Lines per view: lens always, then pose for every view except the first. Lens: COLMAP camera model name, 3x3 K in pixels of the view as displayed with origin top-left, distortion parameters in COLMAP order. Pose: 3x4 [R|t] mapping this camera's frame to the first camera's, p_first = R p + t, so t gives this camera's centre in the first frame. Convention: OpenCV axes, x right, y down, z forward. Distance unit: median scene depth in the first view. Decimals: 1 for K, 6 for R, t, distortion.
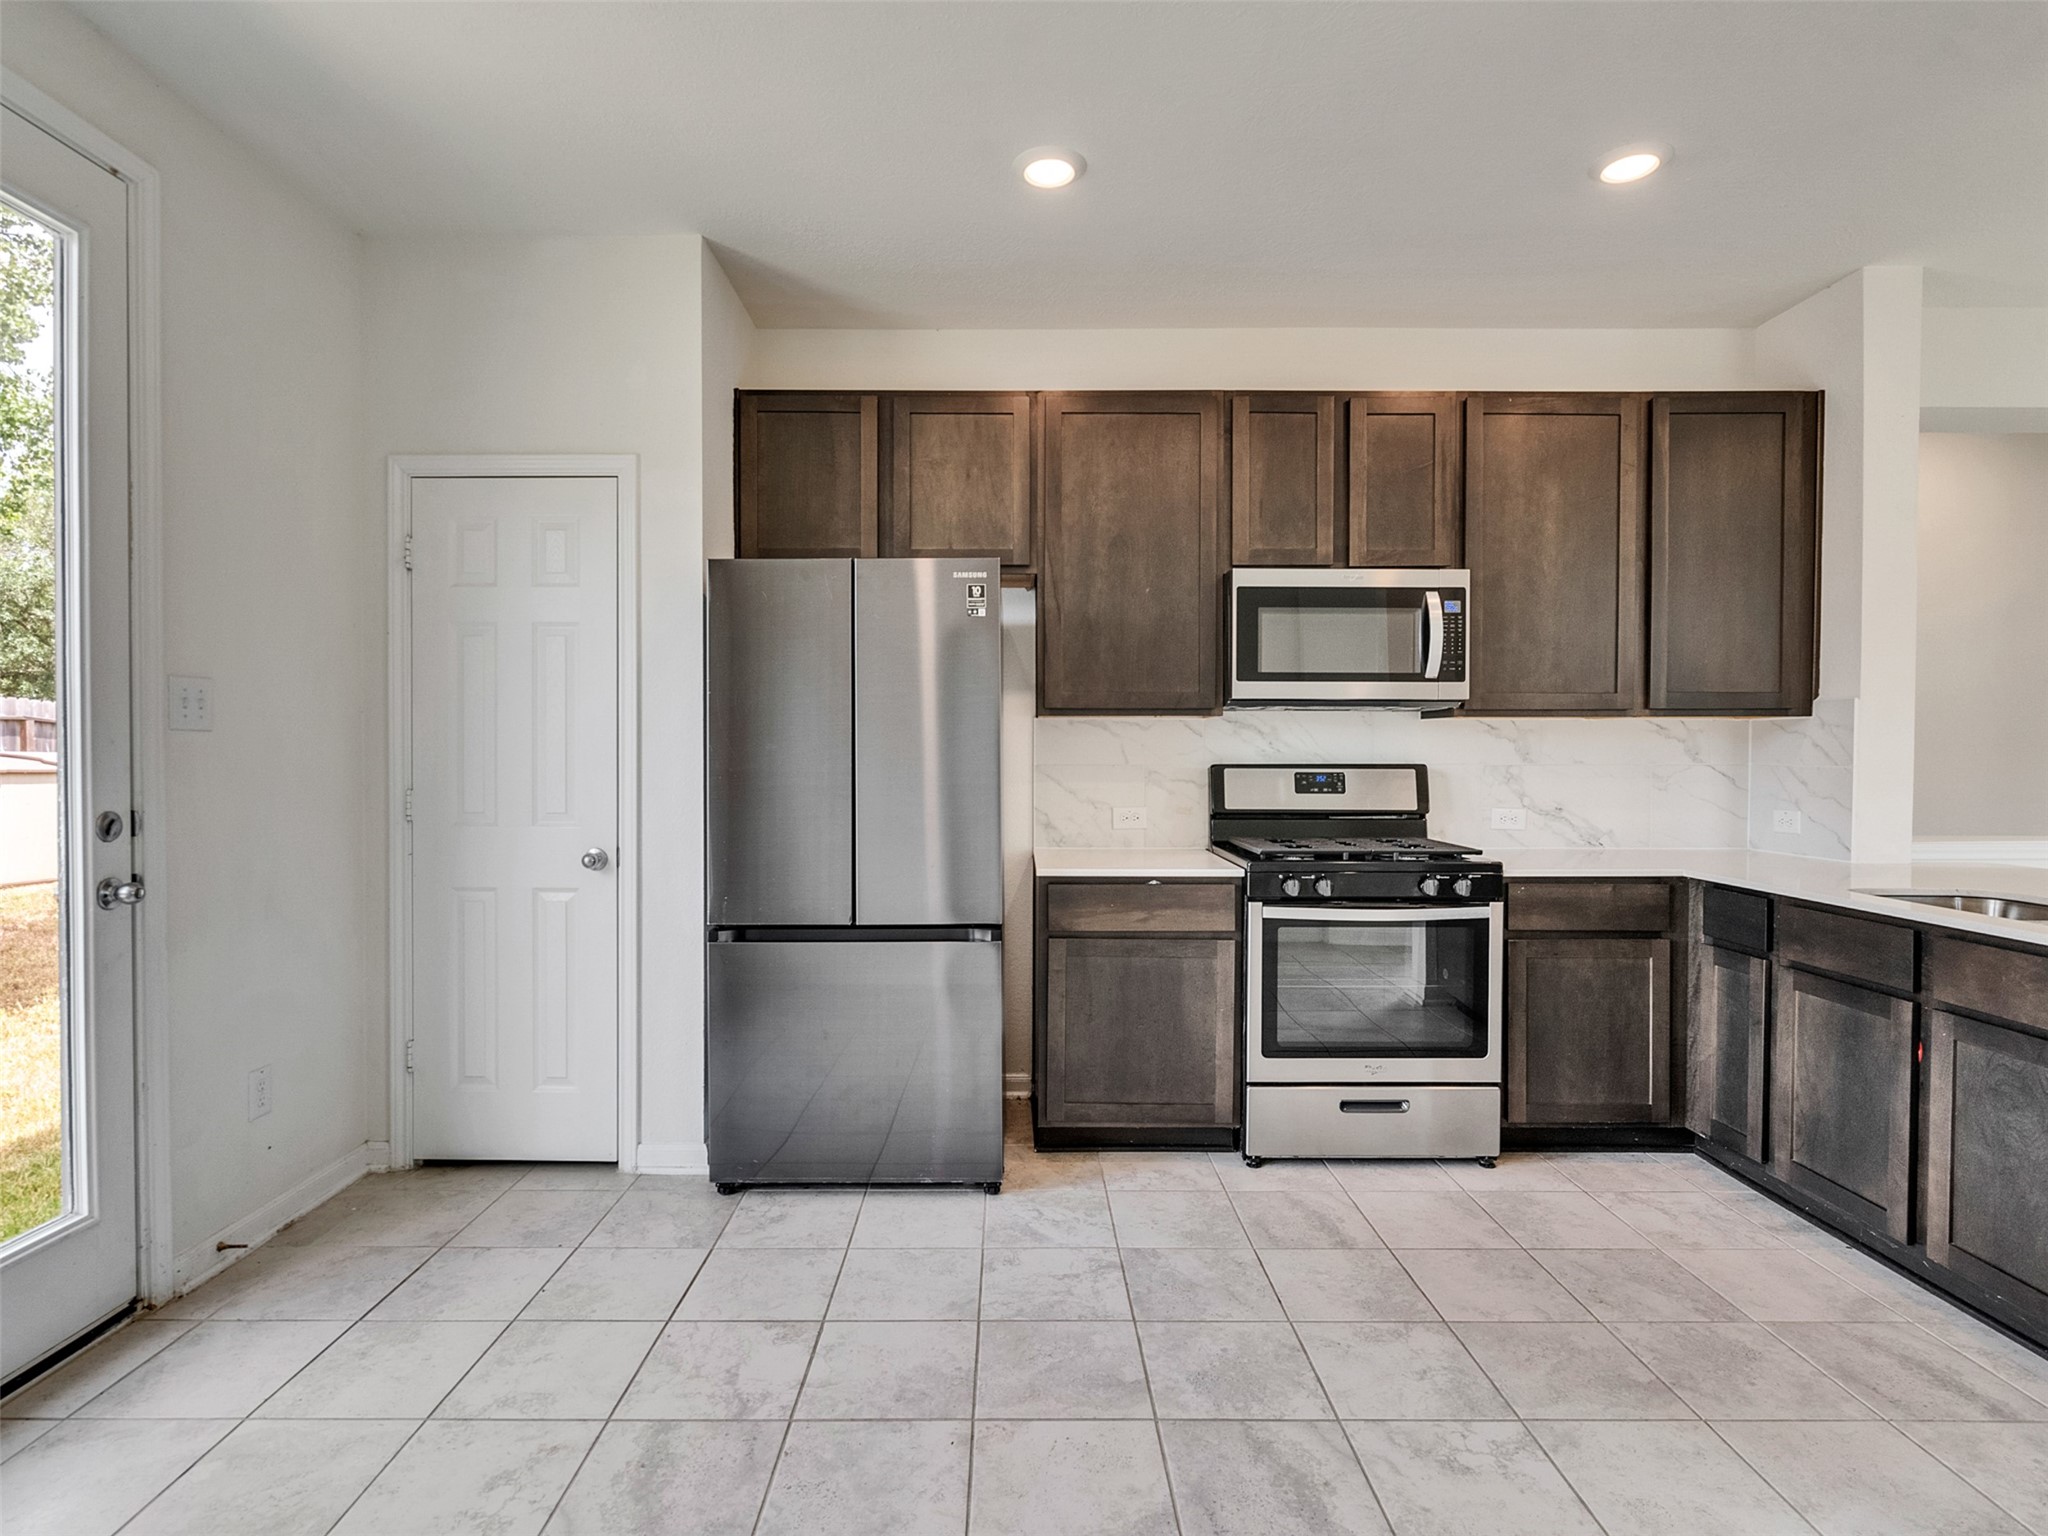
lens RADIAL K [[1045.1, 0, 1013.1], [0, 1045.1, 767.7], [0, 0, 1]] dist [-0.005497, 0.002729]
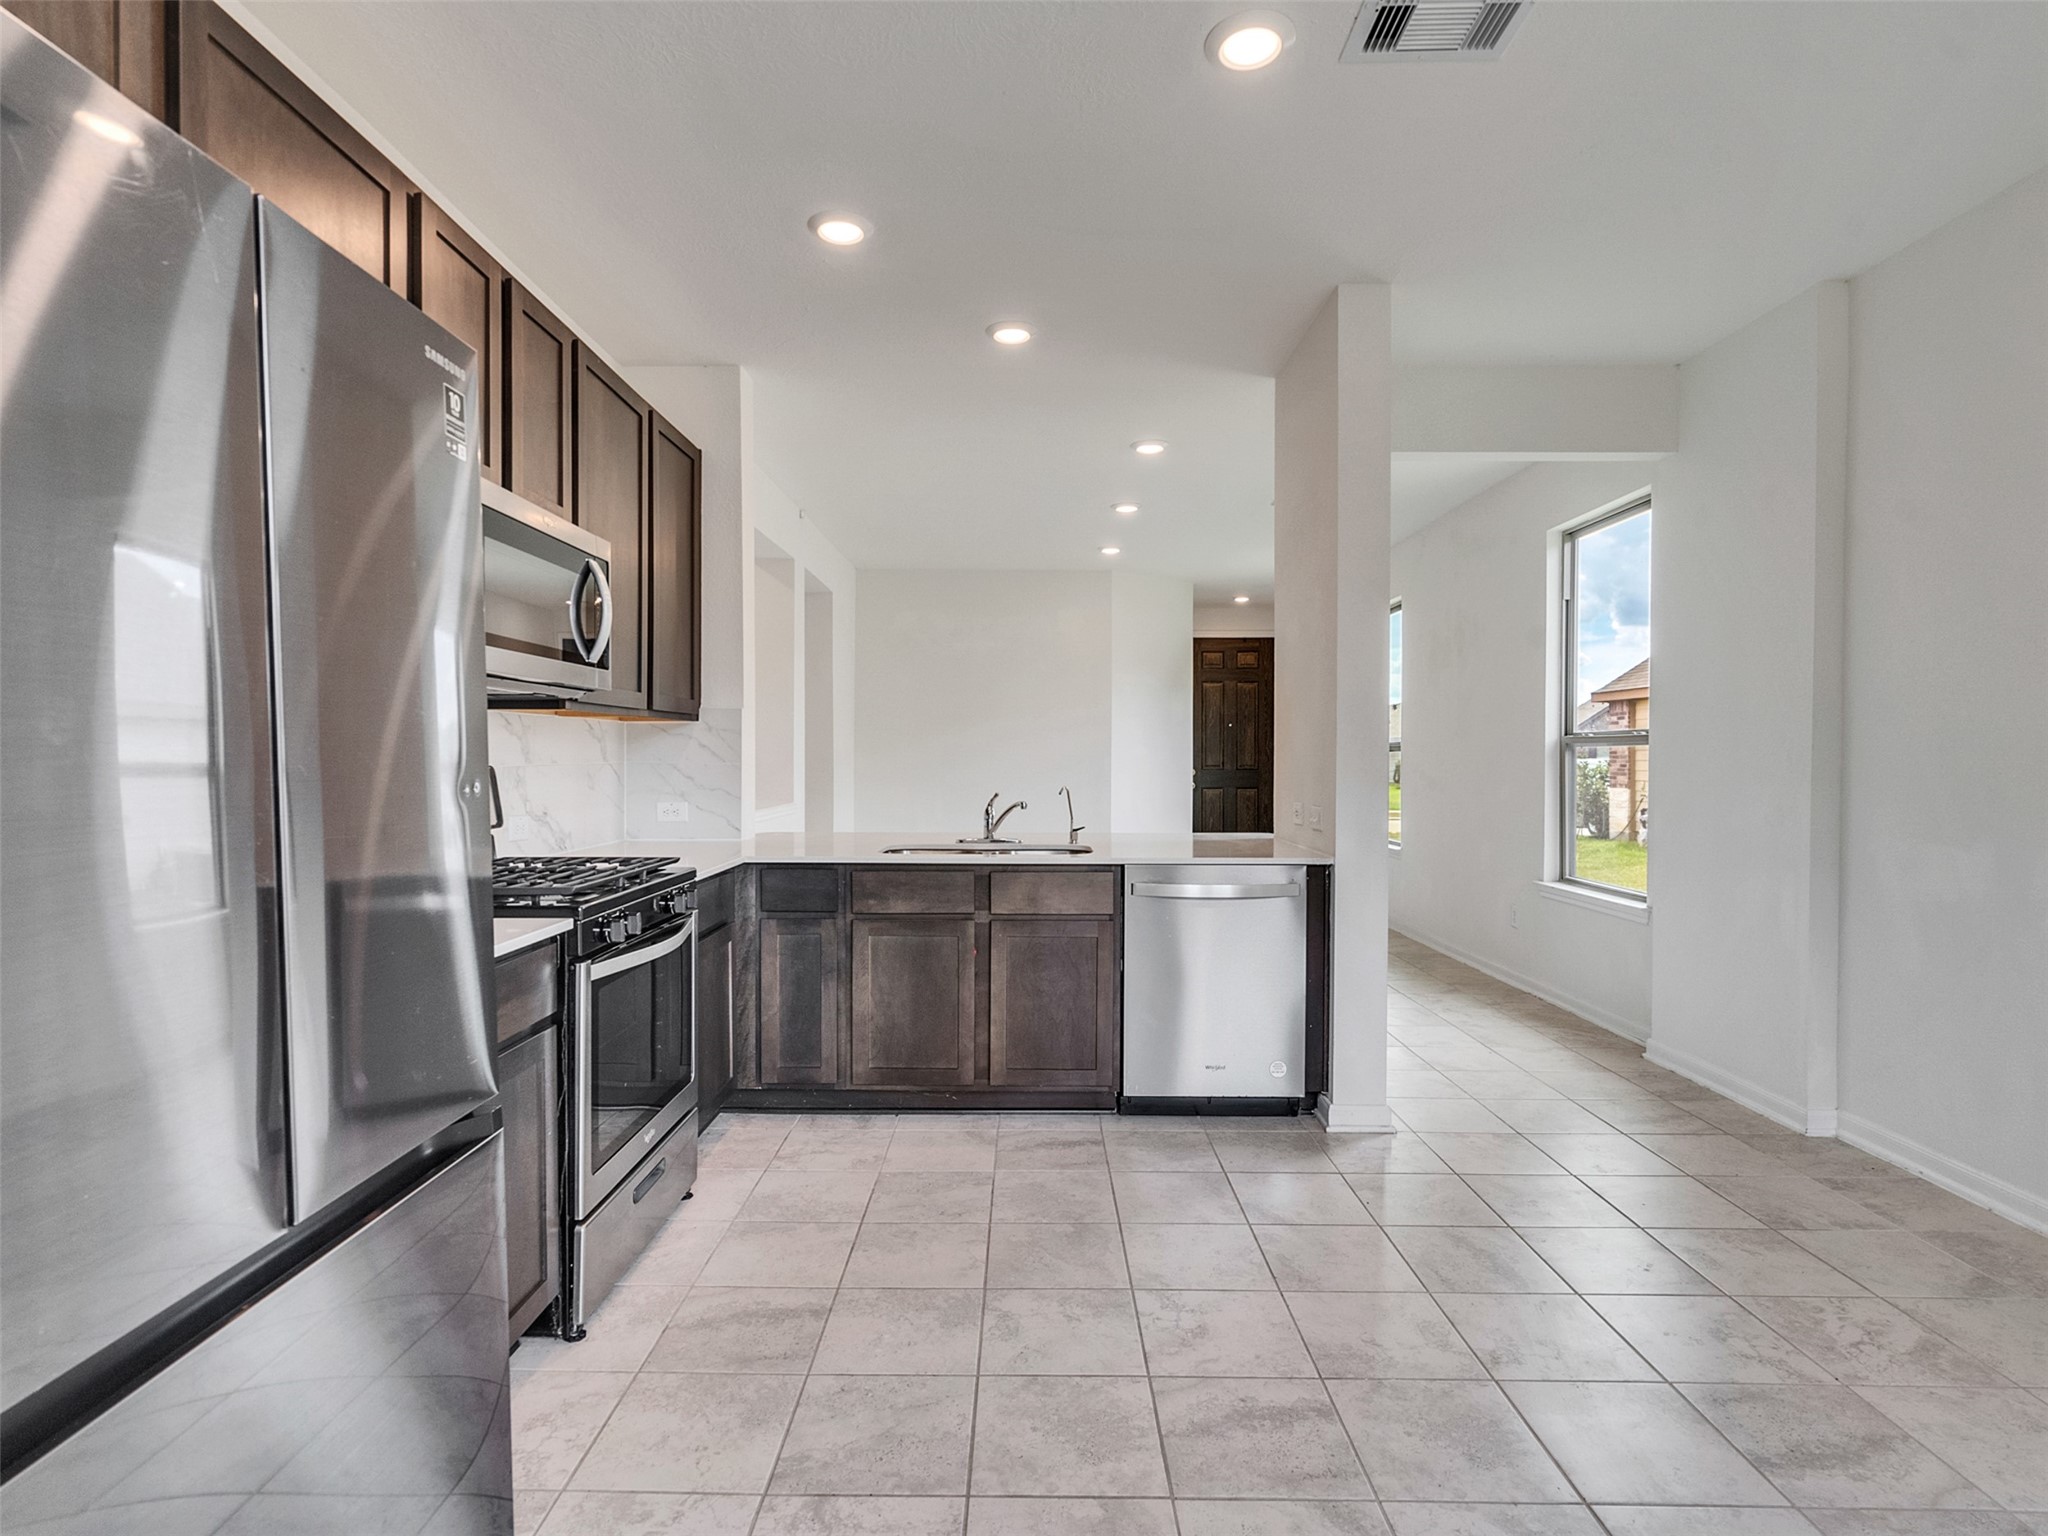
lens RADIAL K [[1045.1, 0, 1010.4], [0, 1045.1, 764.7], [0, 0, 1]] dist [-0.005497, 0.002729]
pose [[0.018653, -0.010748, 0.999768, -0.467174], [0.015772, 0.999821, 0.010454, -0.007379], [-0.999702, 0.015574, 0.018820, 0.694543]]
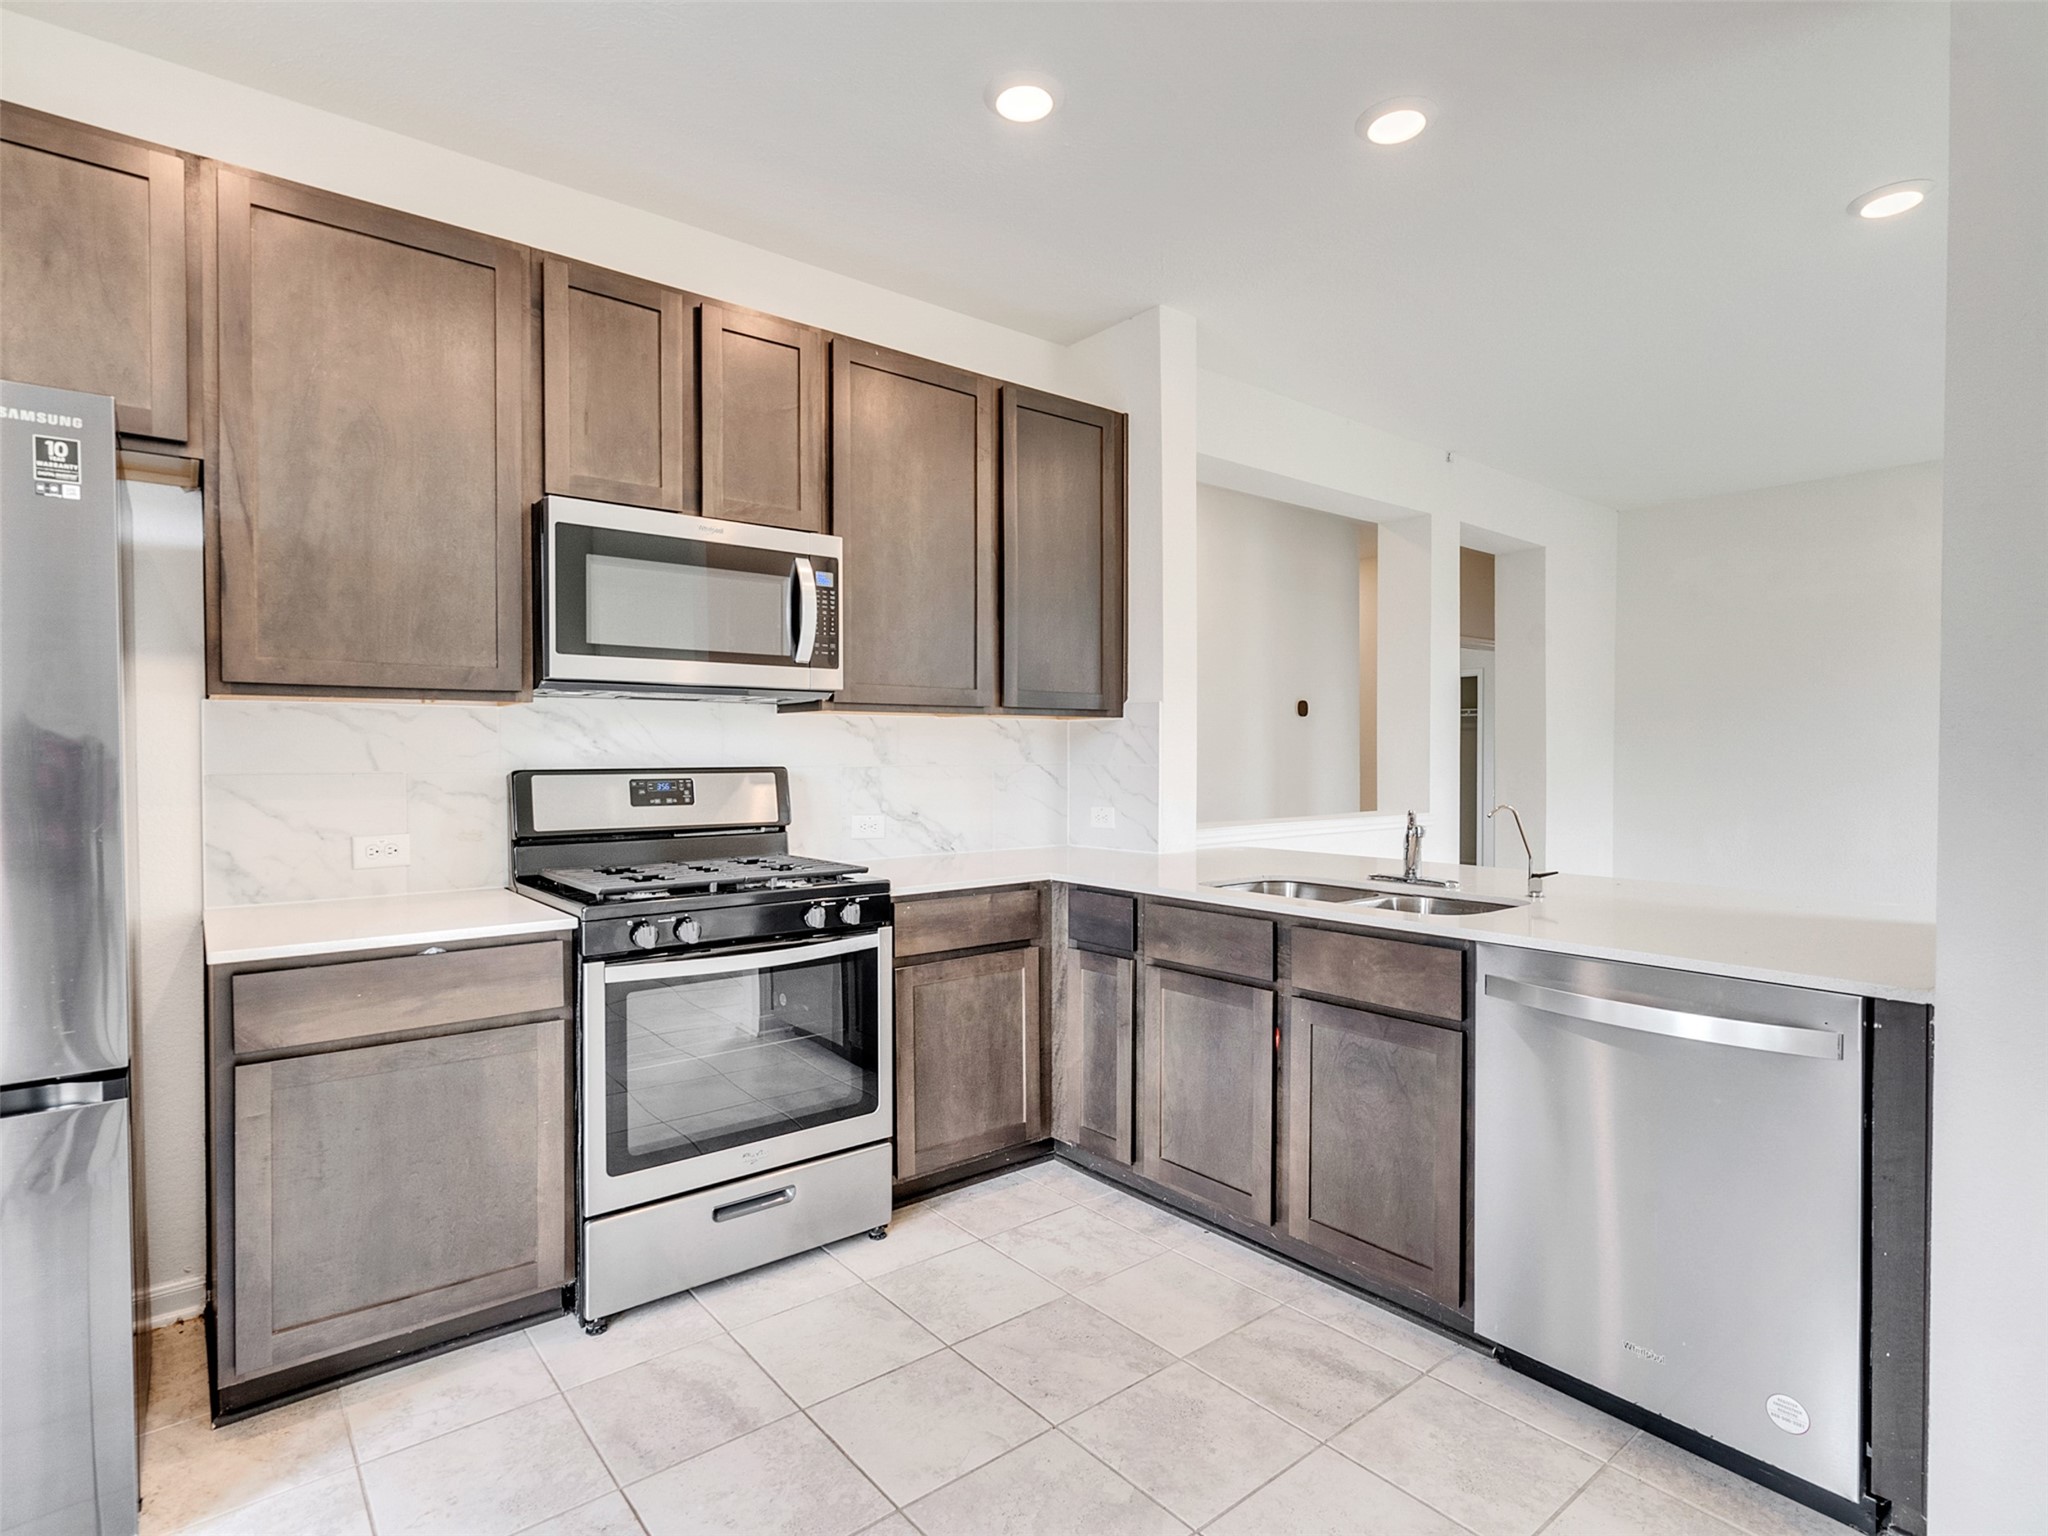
lens RADIAL K [[1045.1, 0, 1010.7], [0, 1045.1, 766.7], [0, 0, 1]] dist [-0.005497, 0.002729]
pose [[0.781671, -0.010579, 0.623602, 0.011086], [0.013255, 0.999912, 0.000348, -0.001455], [-0.623550, 0.007994, 0.781742, 0.264439]]
